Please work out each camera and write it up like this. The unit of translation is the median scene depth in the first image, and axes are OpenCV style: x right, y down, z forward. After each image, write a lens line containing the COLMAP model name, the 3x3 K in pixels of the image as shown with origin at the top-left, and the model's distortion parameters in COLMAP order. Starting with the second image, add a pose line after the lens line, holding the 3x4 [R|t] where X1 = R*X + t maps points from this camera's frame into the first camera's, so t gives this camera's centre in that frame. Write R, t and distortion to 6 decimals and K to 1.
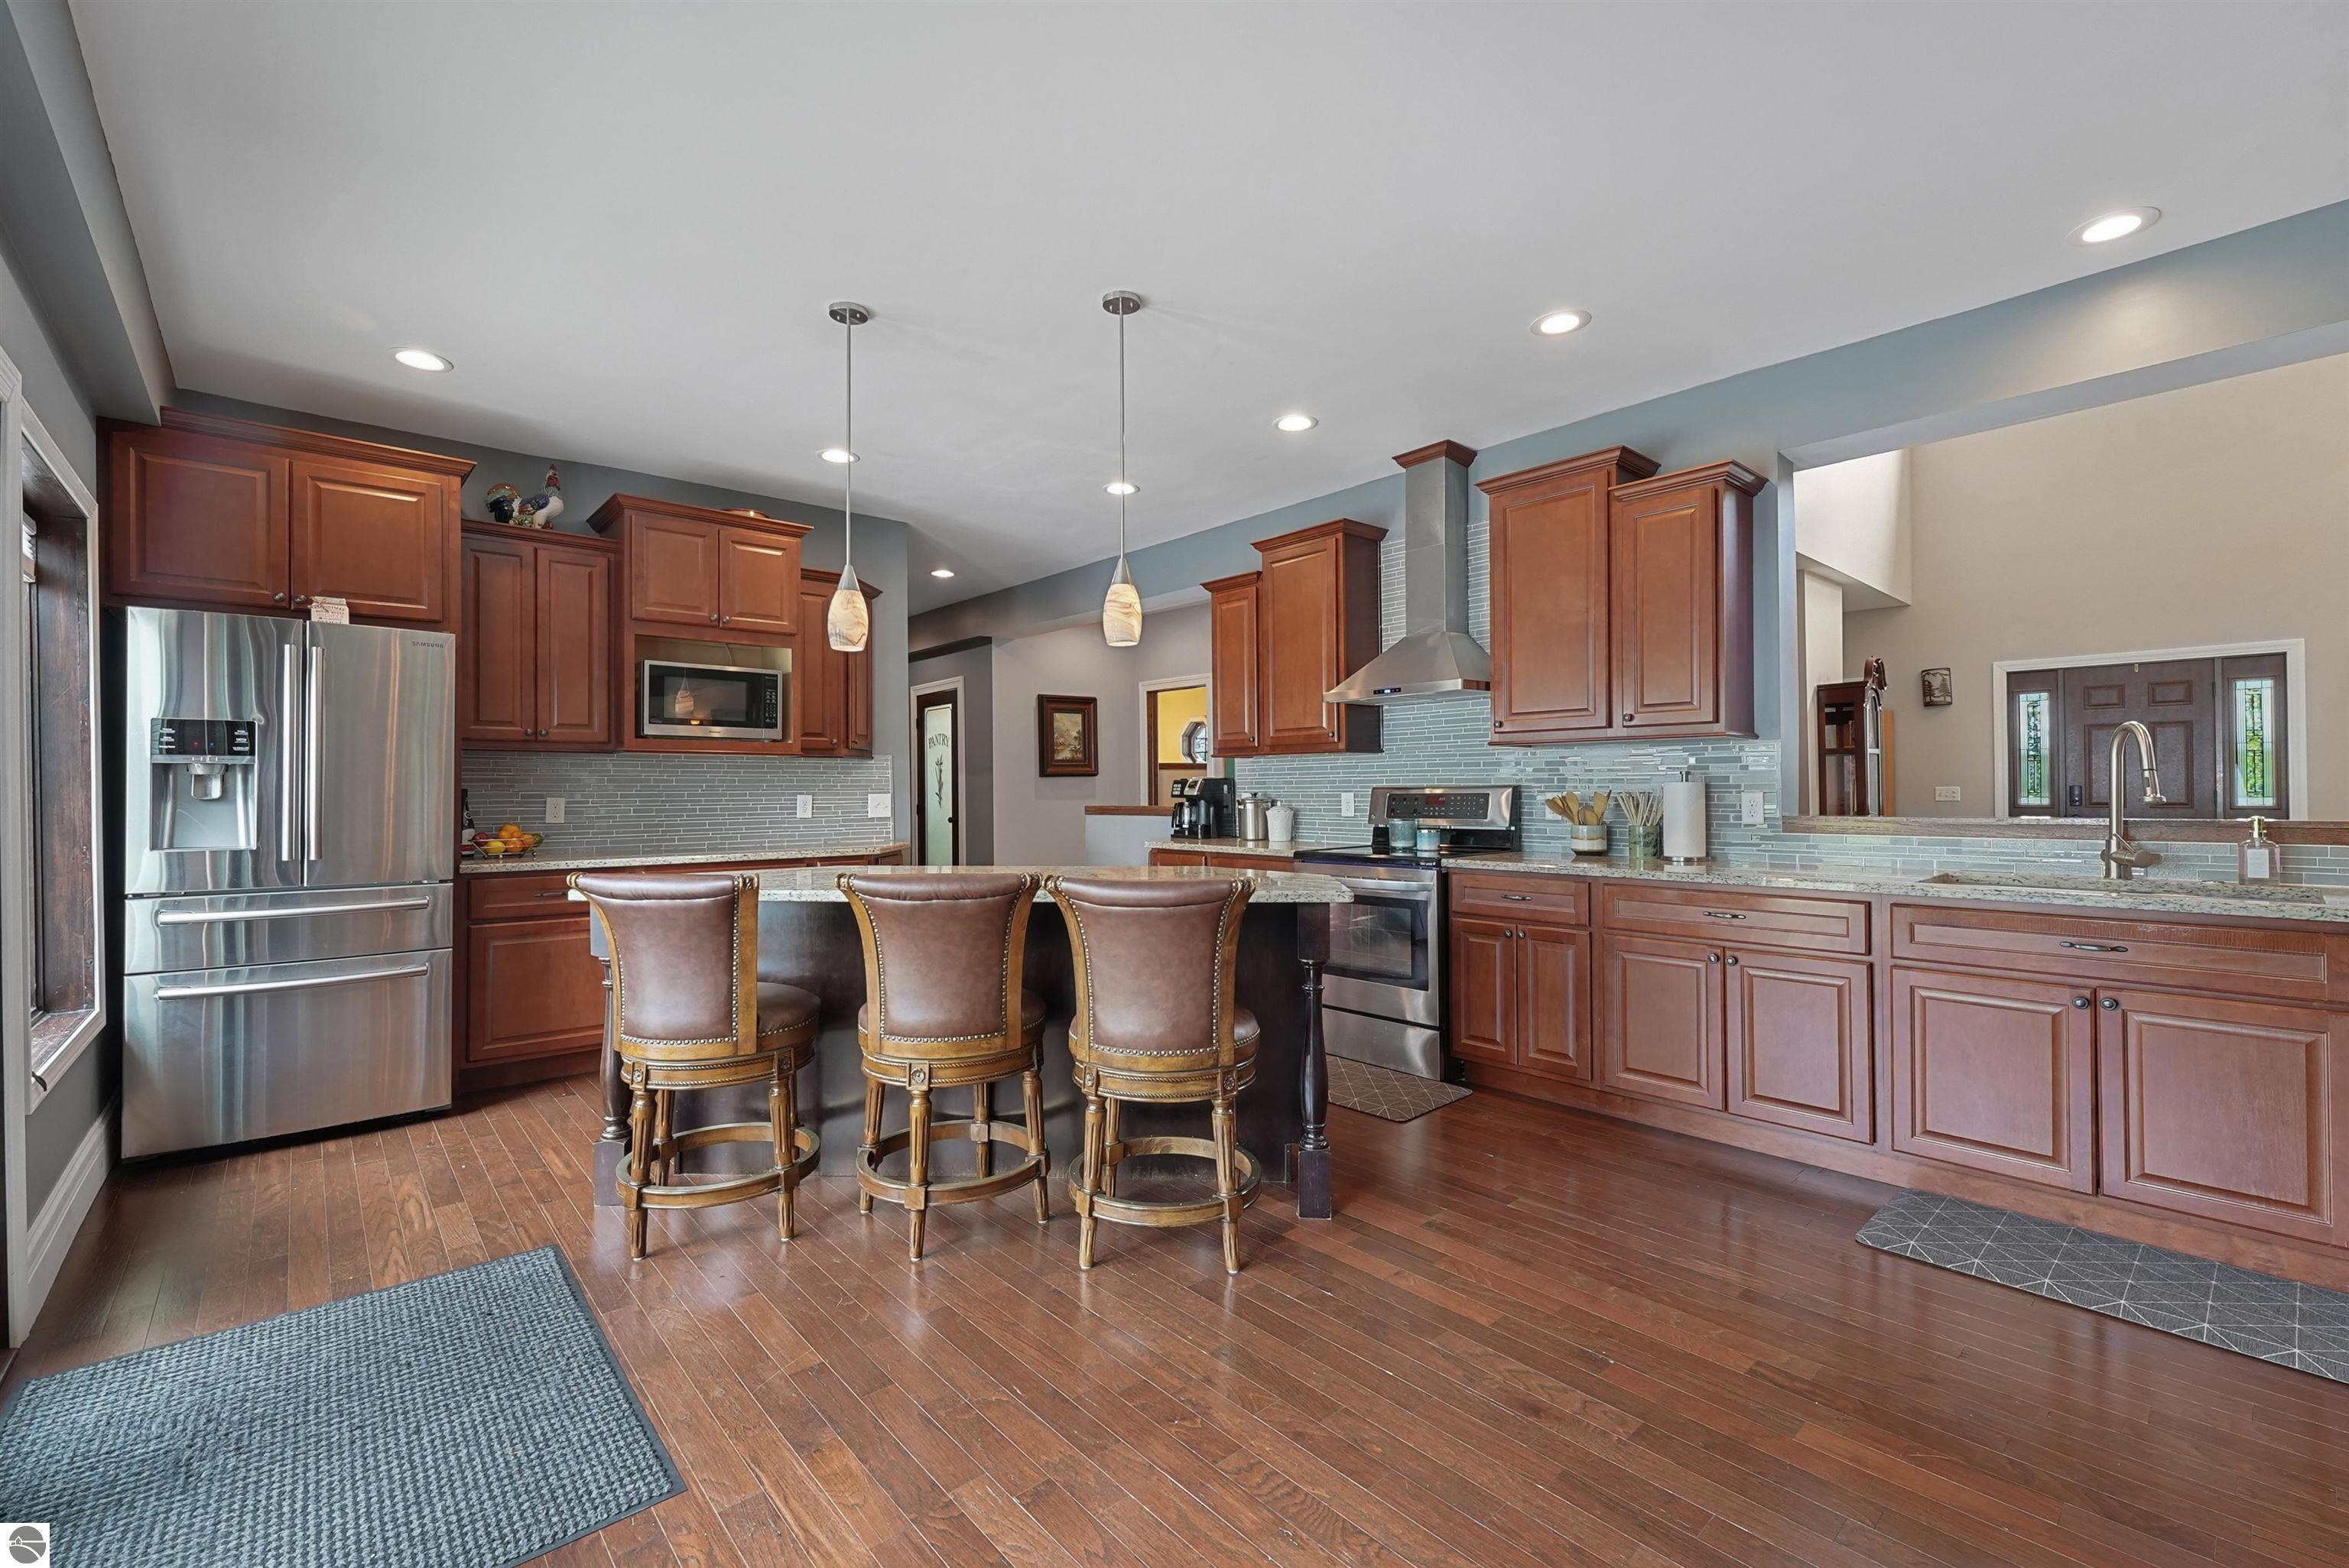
lens RADIAL K [[981.8, 0, 1165.5], [0, 981.8, 778.8], [0, 0, 1]] dist [-0.015638, 0.007482]
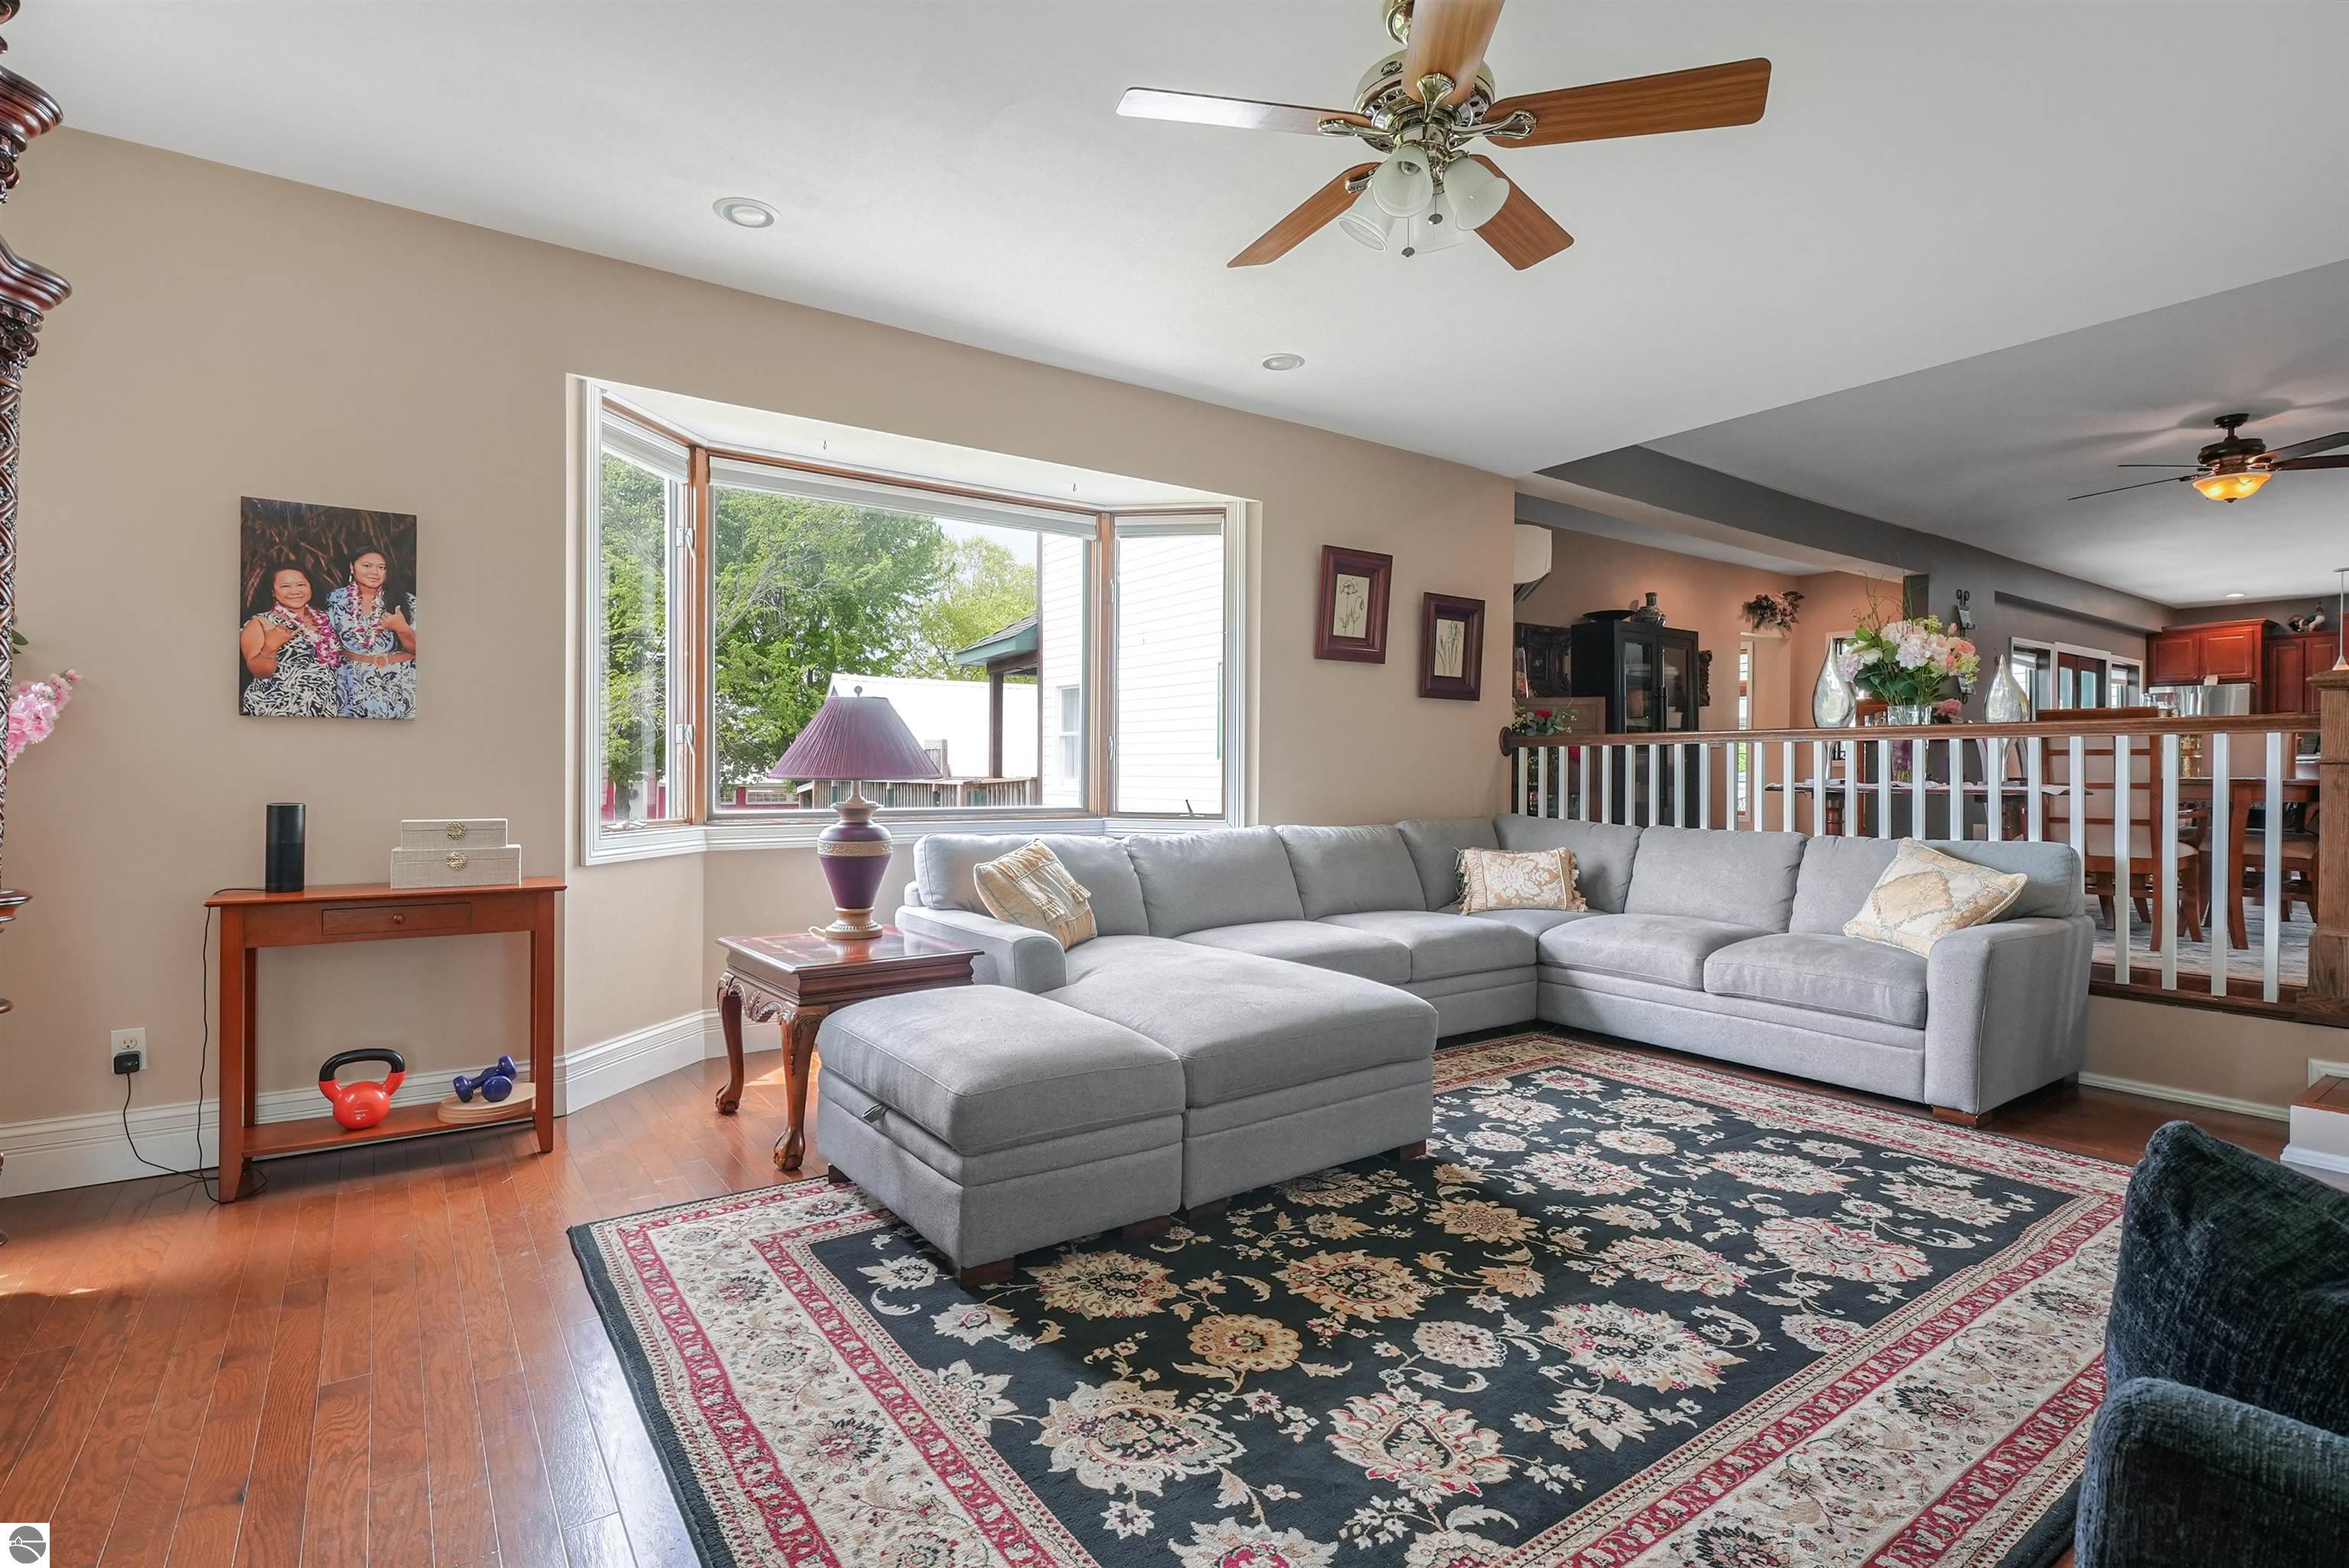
lens RADIAL K [[1113.8, 0, 1174.5], [0, 1113.8, 784.0], [0, 0, 1]] dist [-0.000403, 0.000397]
pose [[-0.103692, 0.015500, -0.994489, 2.459177], [0.009260, 0.999850, 0.014618, 0.062698], [0.994566, -0.007693, -0.103820, -1.563877]]
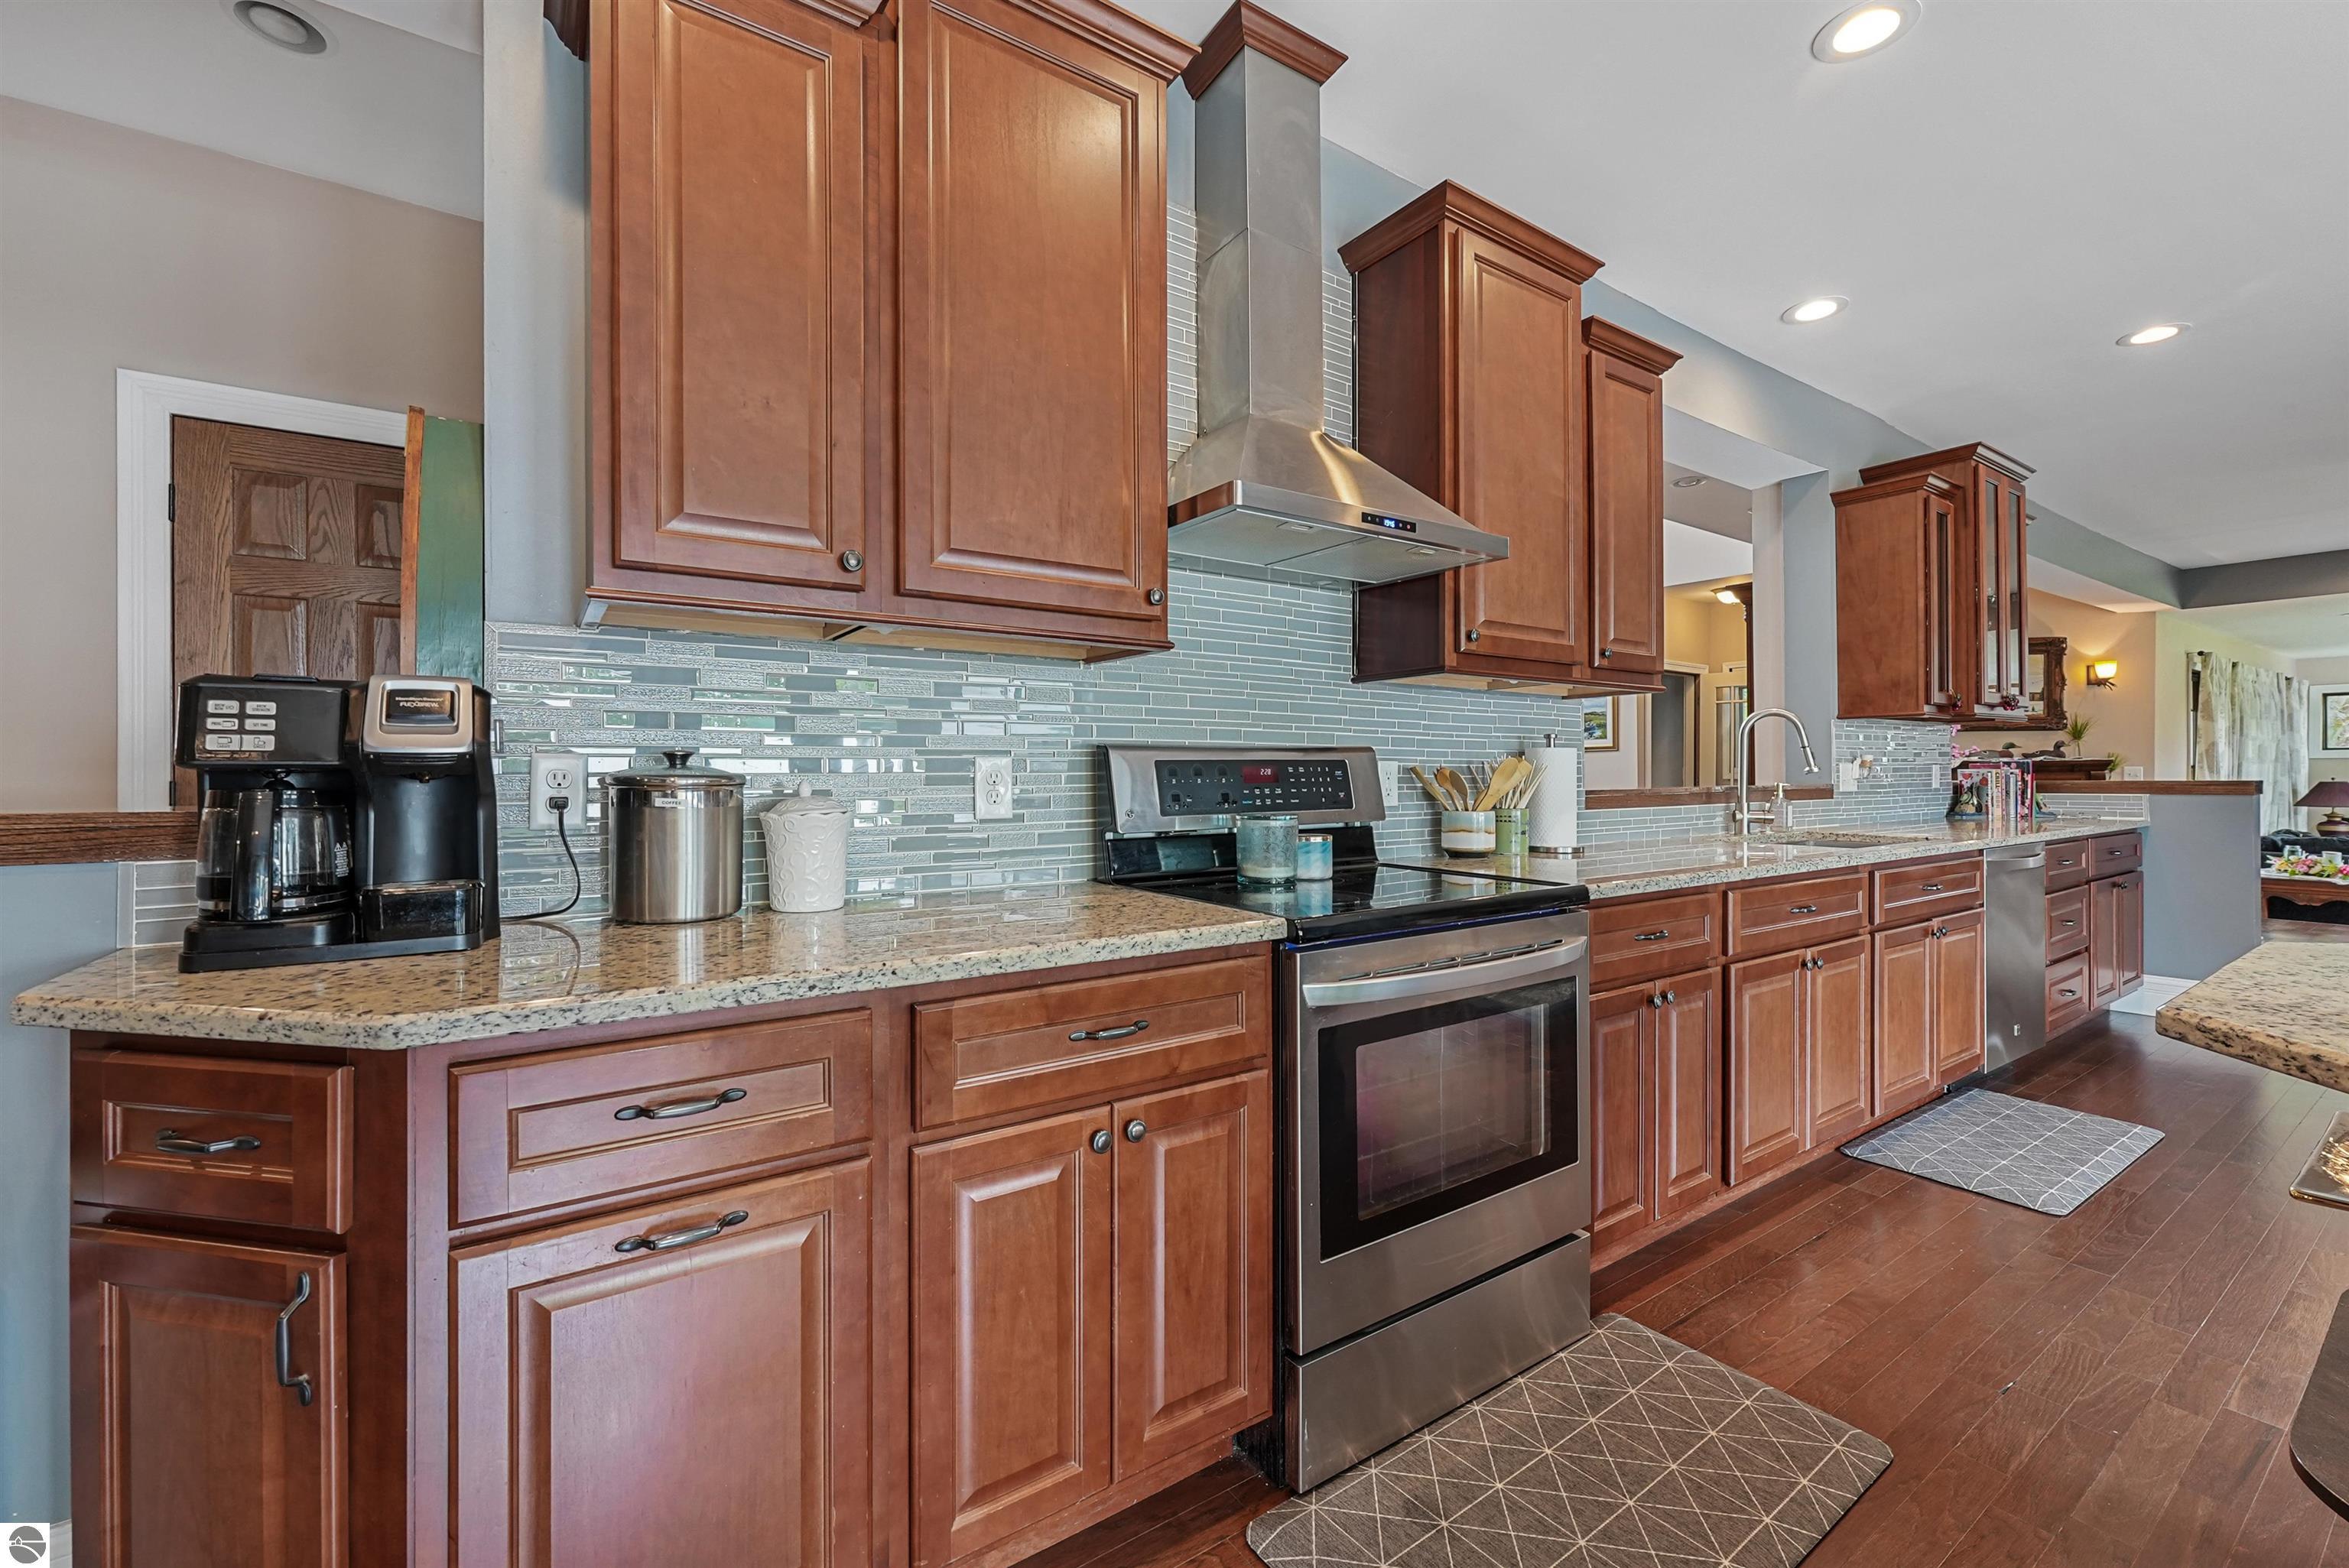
lens RADIAL K [[955.5, 0, 1176.5], [0, 955.5, 773.0], [0, 0, 1]] dist [0.002624, 0.000326]
pose [[0.129028, 0.008913, 0.991601, -0.211697], [-0.007178, 0.999942, -0.008054, 0.027034], [-0.991615, -0.006079, 0.129084, 1.035053]]
